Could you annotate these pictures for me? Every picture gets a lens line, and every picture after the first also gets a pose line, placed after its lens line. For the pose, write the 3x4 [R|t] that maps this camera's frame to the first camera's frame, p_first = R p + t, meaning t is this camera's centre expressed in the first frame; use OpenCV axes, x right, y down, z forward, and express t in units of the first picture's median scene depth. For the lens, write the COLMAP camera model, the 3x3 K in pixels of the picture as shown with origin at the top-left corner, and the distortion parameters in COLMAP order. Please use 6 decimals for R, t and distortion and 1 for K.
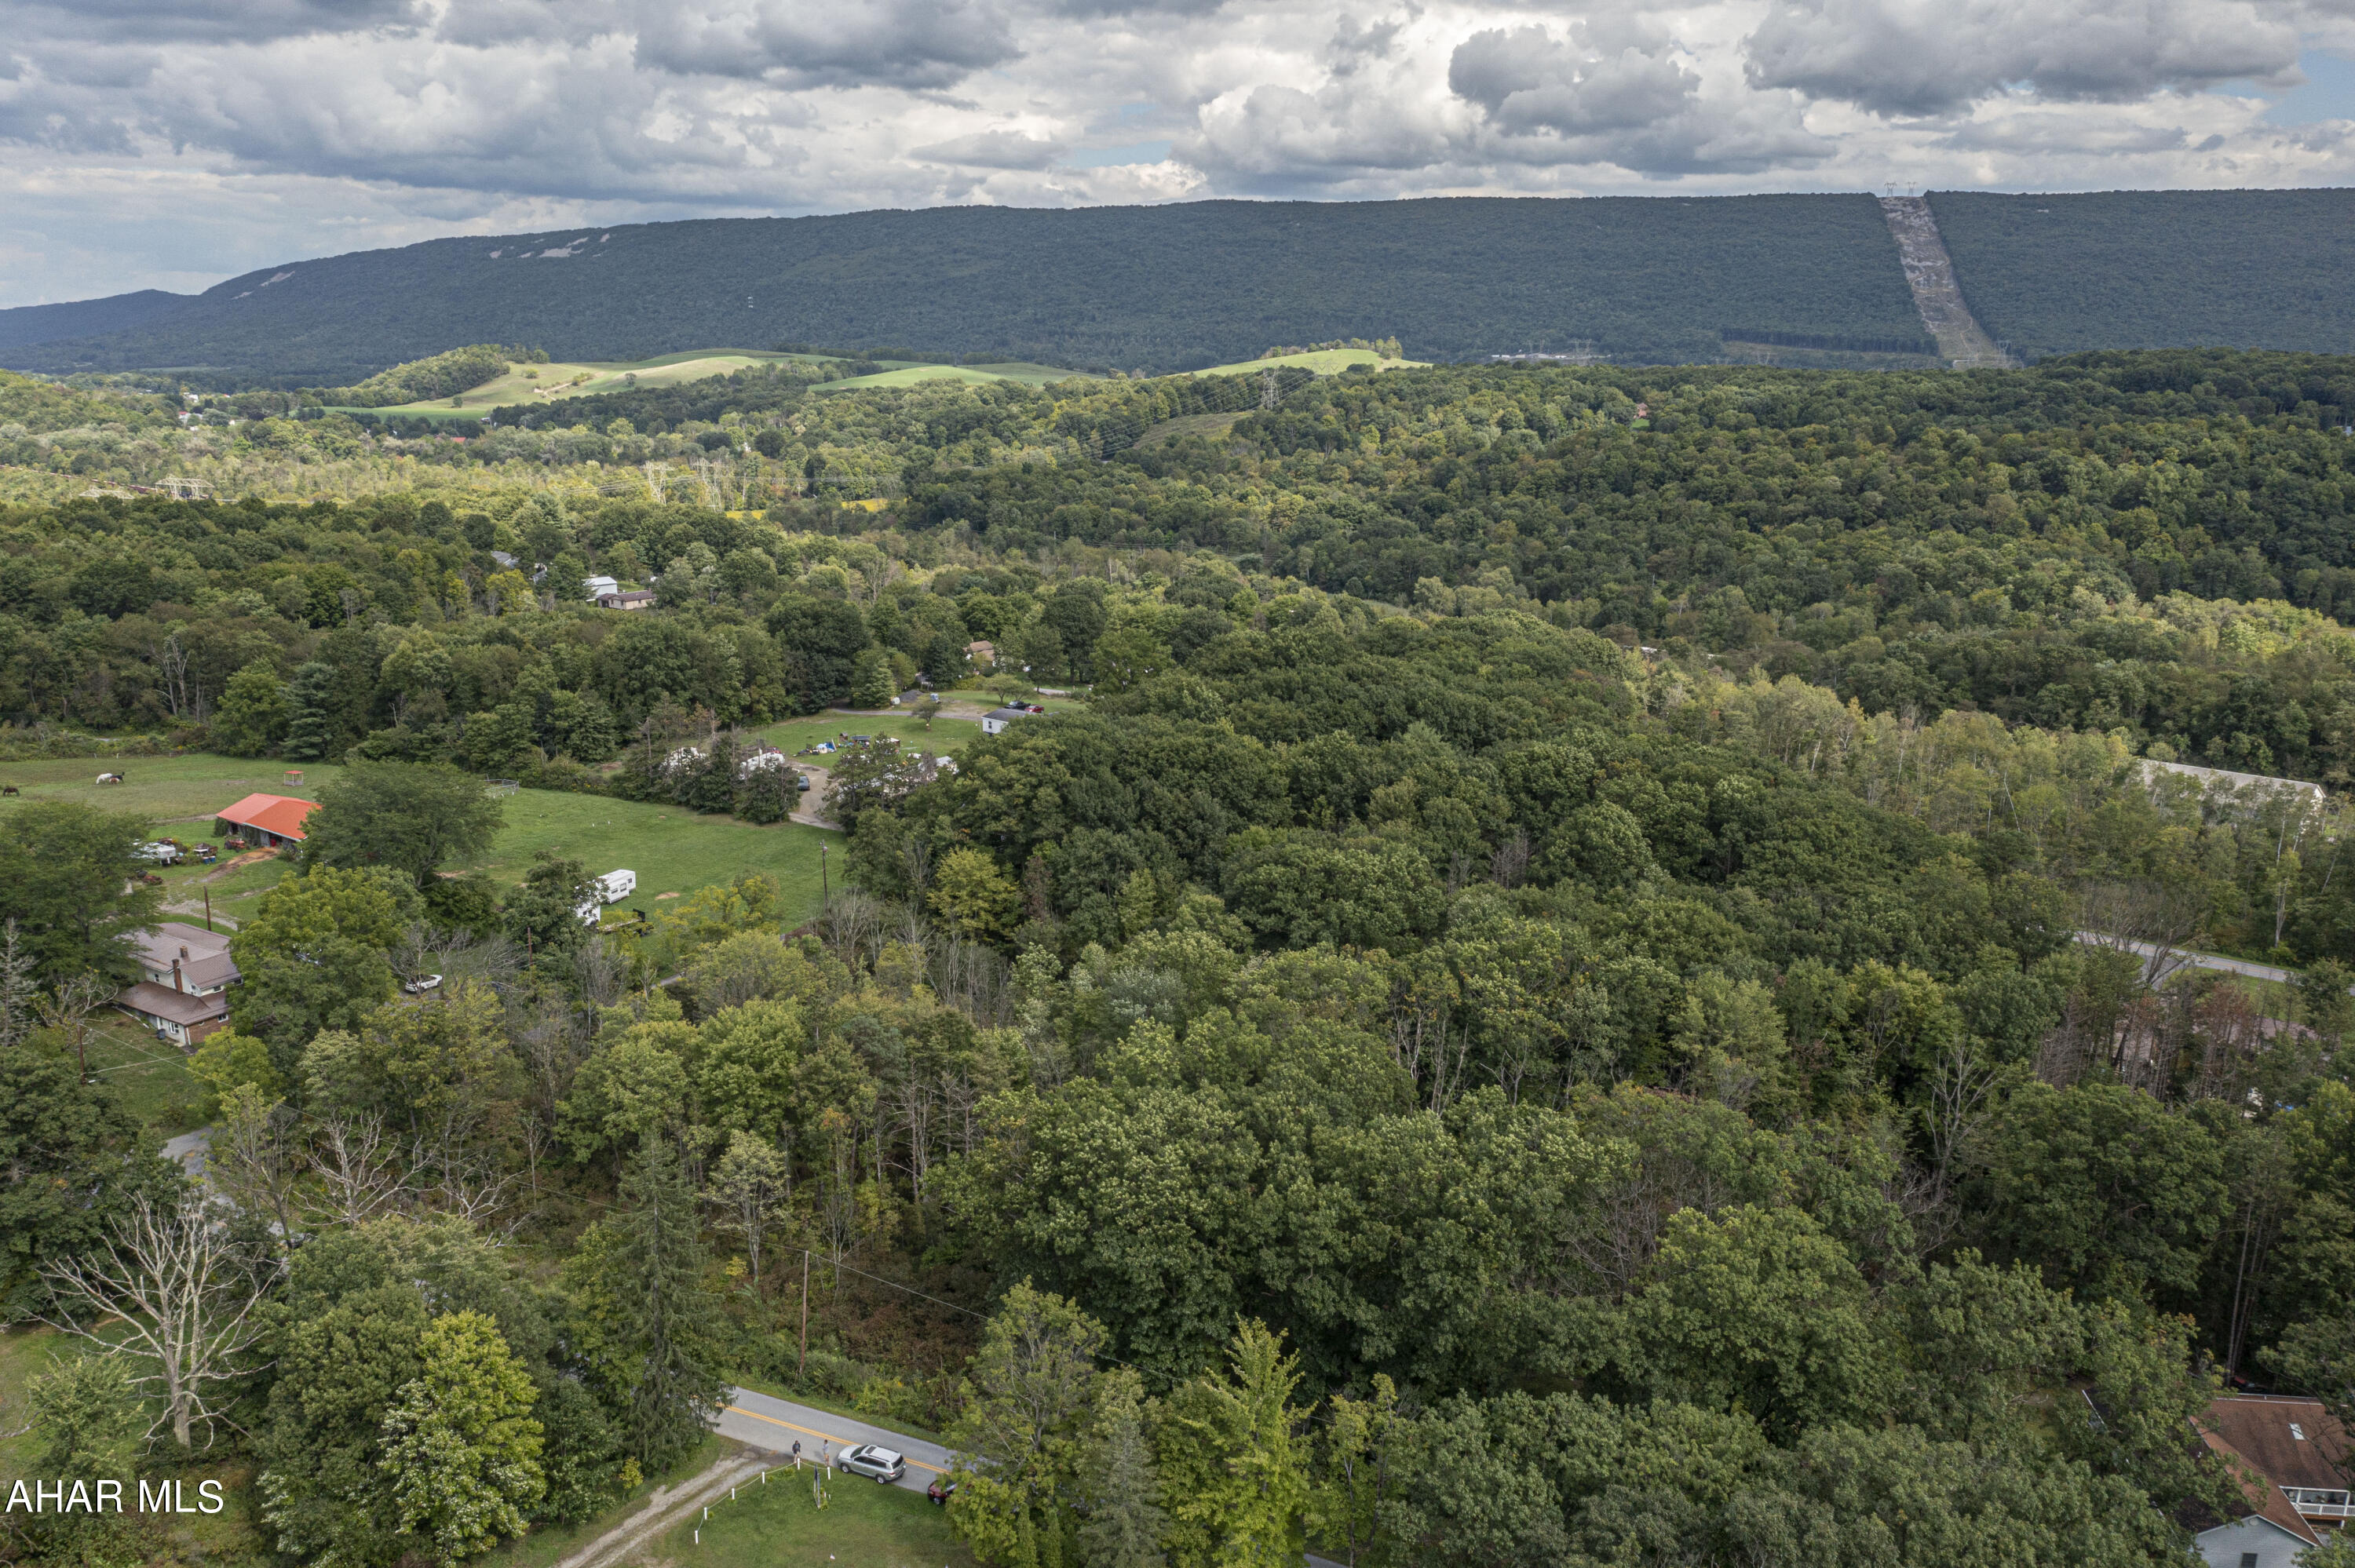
lens RADIAL K [[1841.0, 0, 1177.5], [0, 1841.0, 784.0], [0, 0, 1]] dist [-0.027034, 0.009082]
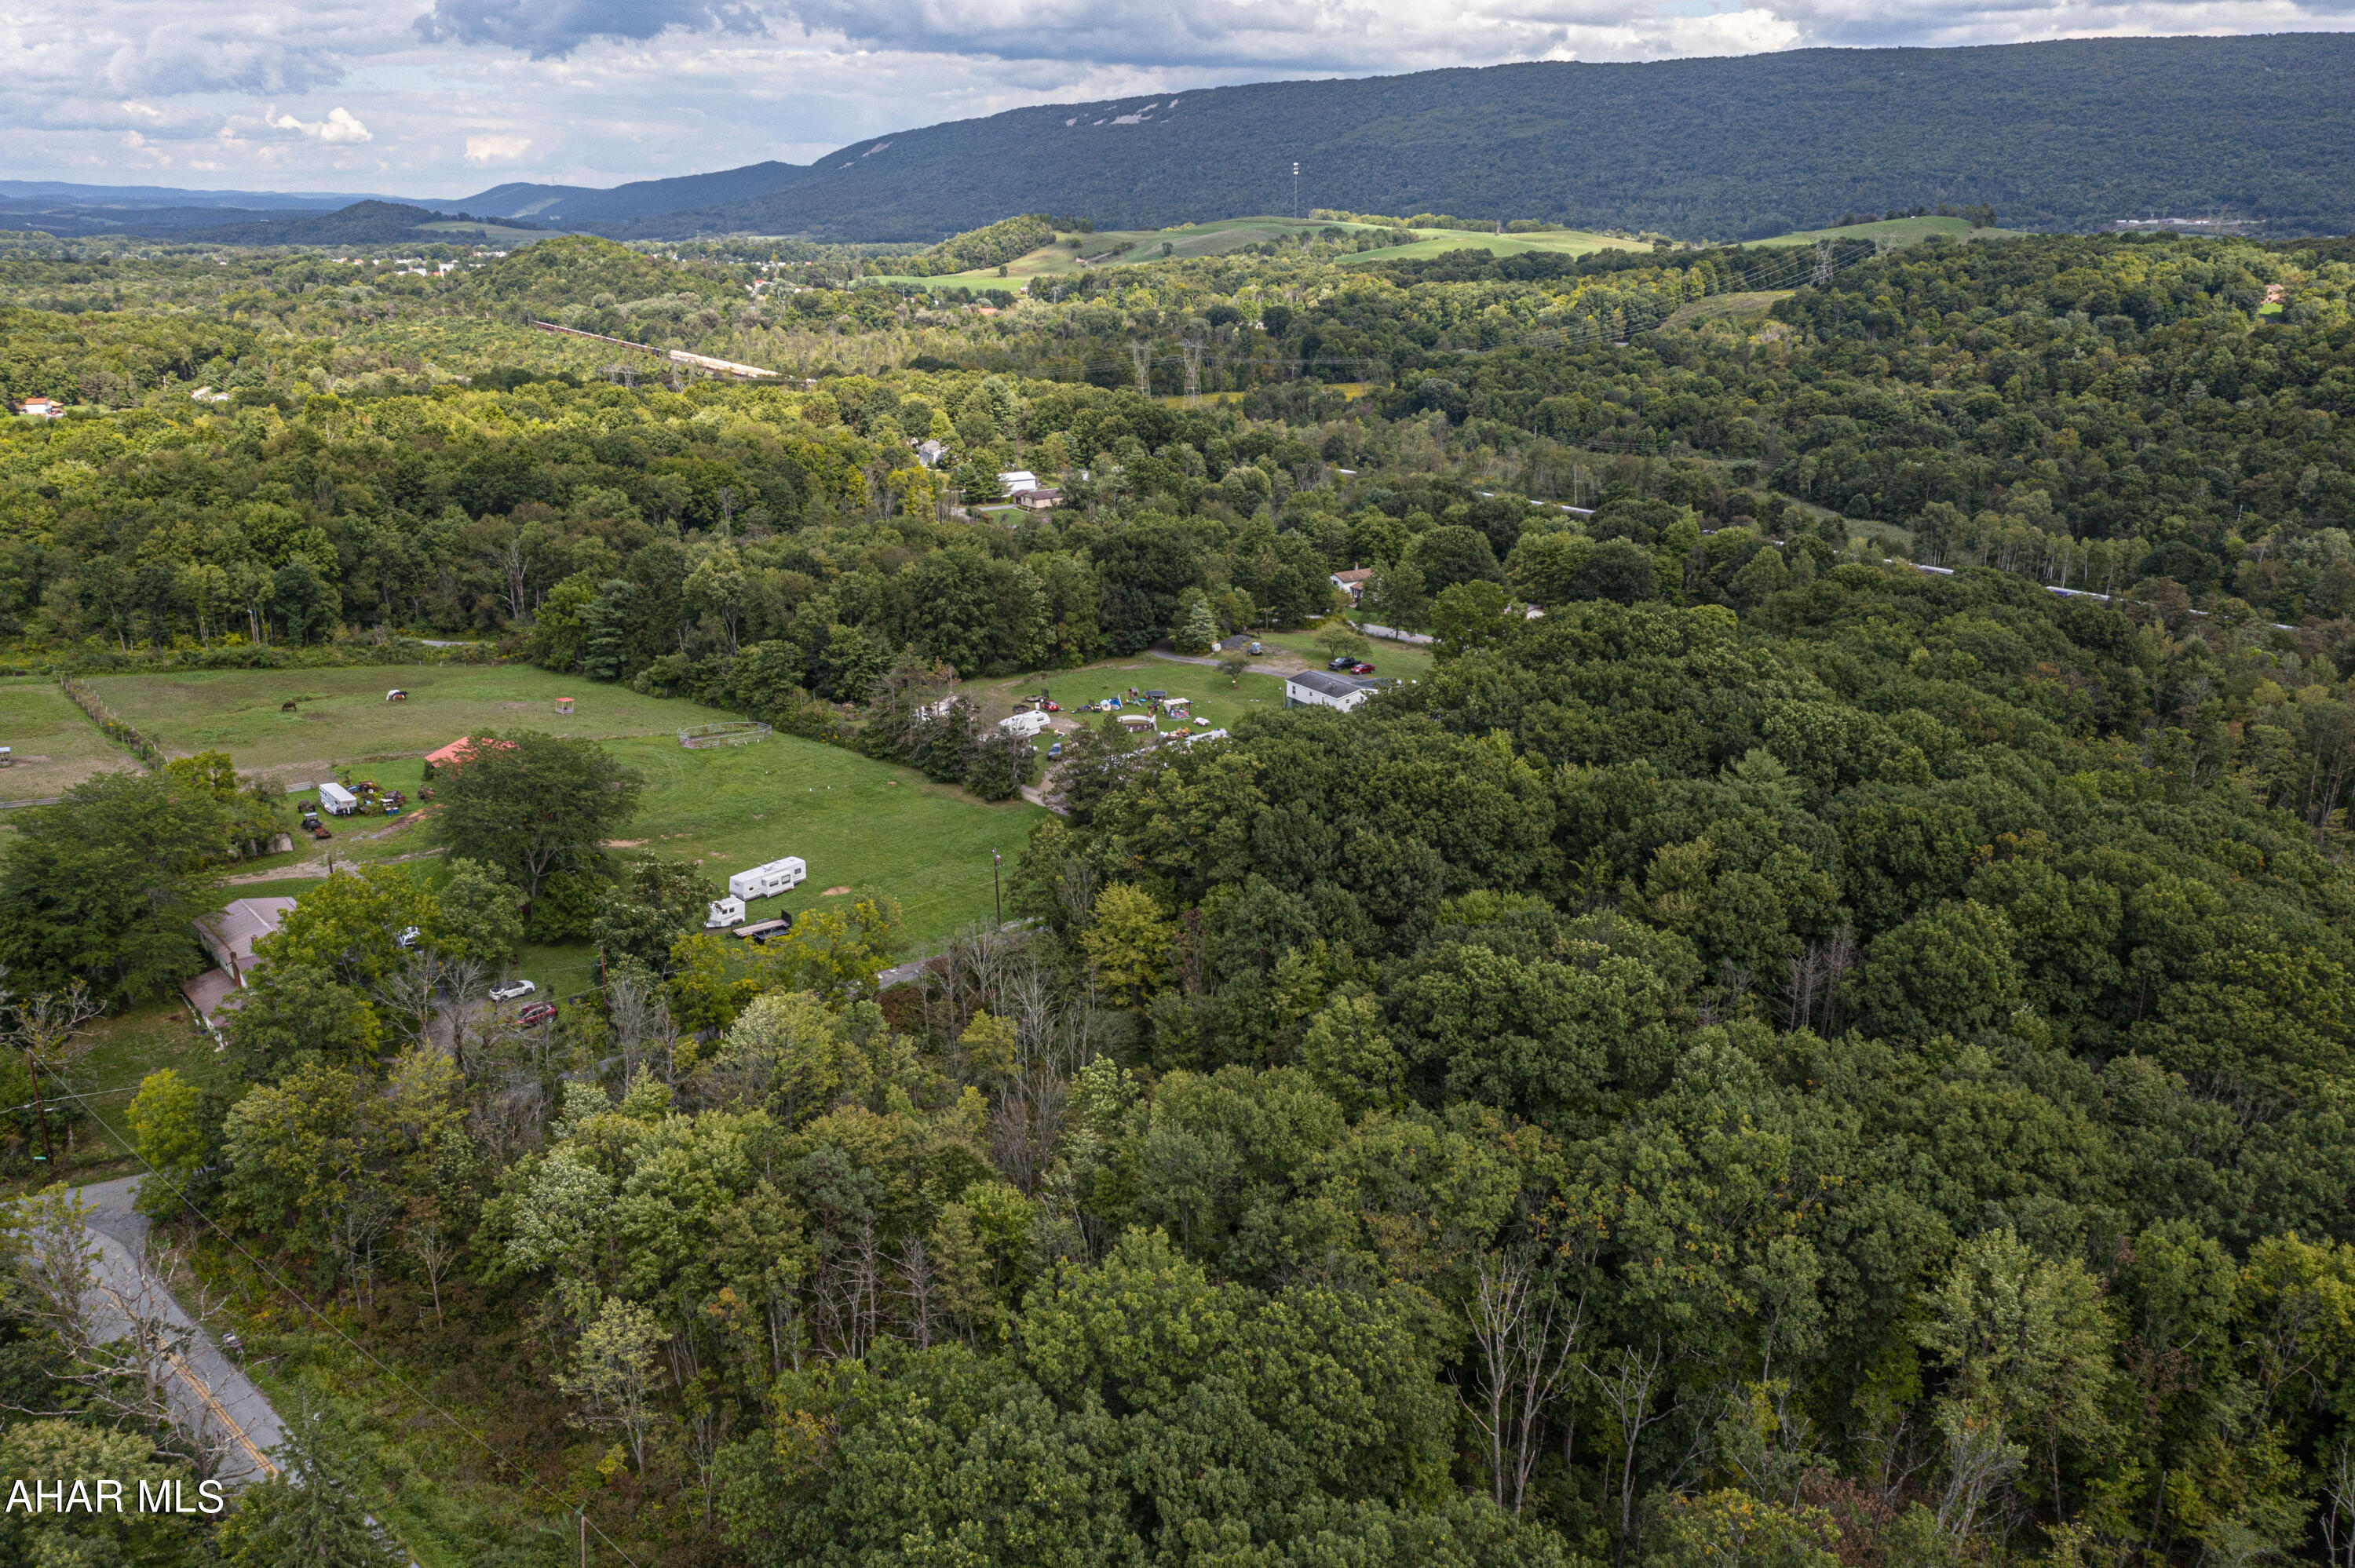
lens RADIAL K [[1841.0, 0, 1177.5], [0, 1841.0, 784.0], [0, 0, 1]] dist [-0.027034, 0.009082]
pose [[0.955770, 0.080014, -0.283024, 0.038782], [-0.060100, 0.995111, 0.078372, -0.021414], [0.287911, -0.057896, 0.955906, 0.061268]]
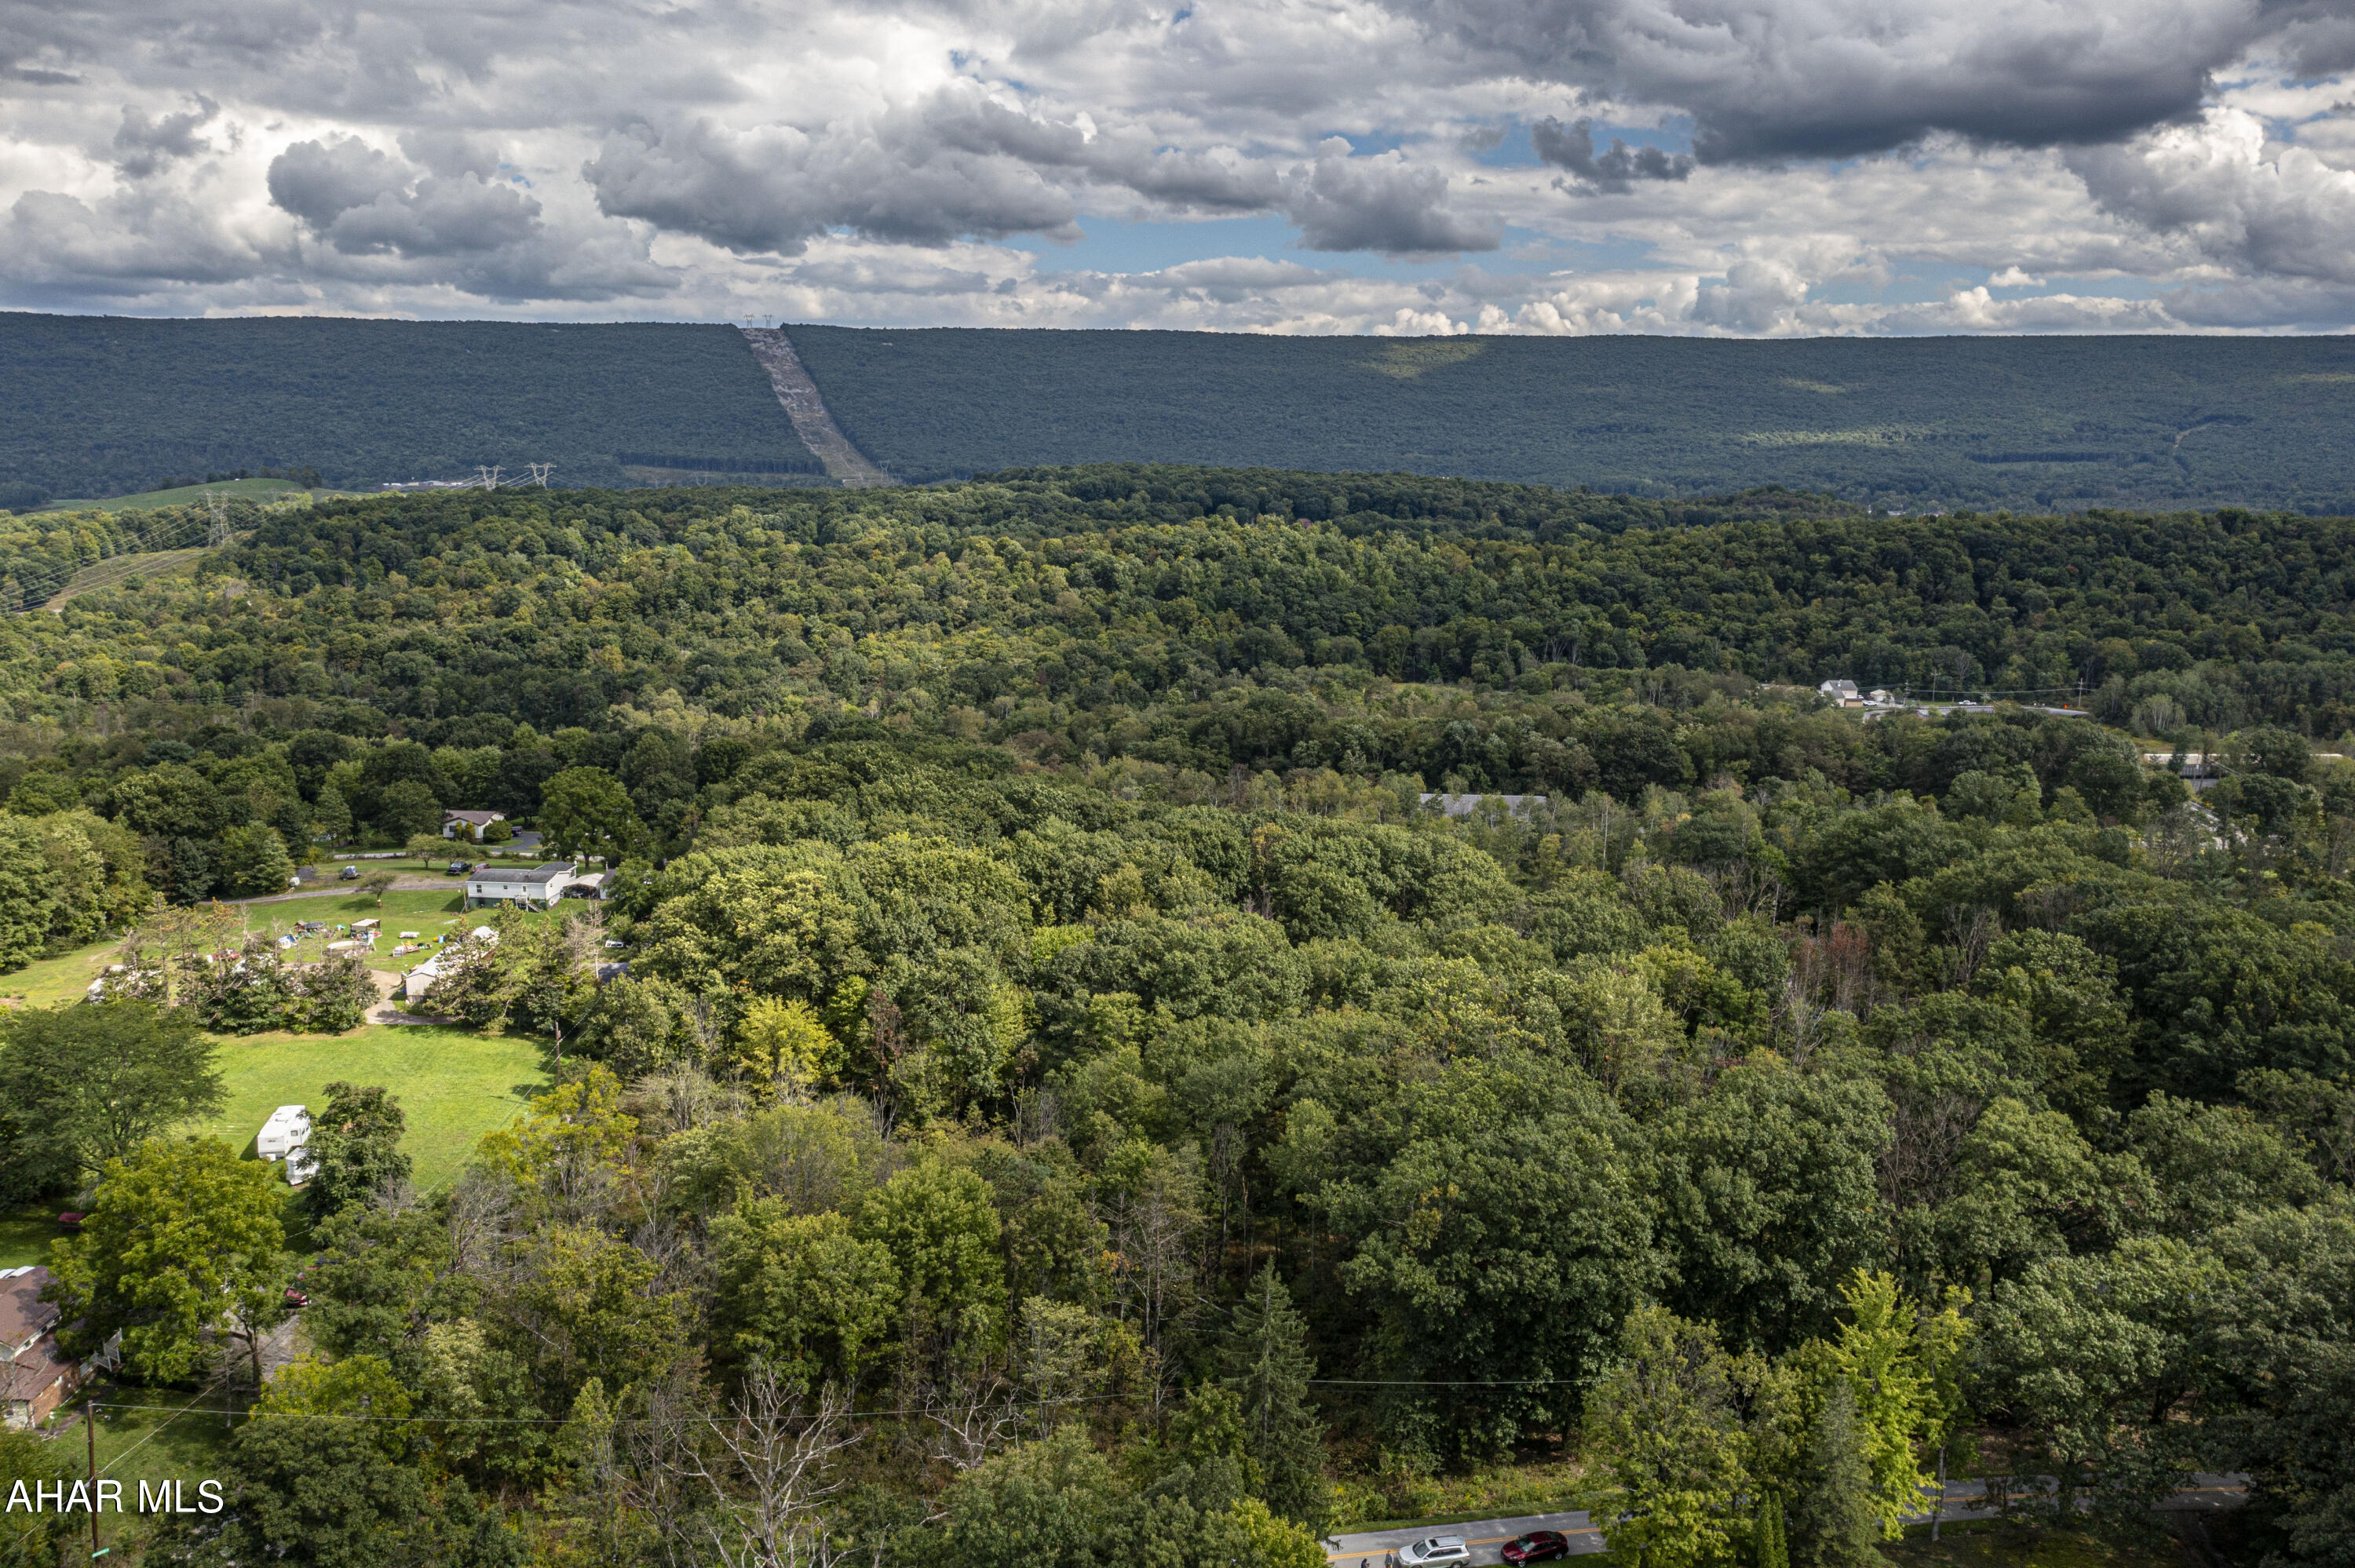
lens RADIAL K [[1864.7, 0, 1178.5], [0, 1864.7, 746.1], [0, 0, 1]] dist [-0.035450, 0.011848]
pose [[0.826023, -0.091671, 0.556132, -0.126575], [0.139865, 0.989162, -0.044691, -0.005385], [-0.546008, 0.114699, 0.829892, 0.032453]]
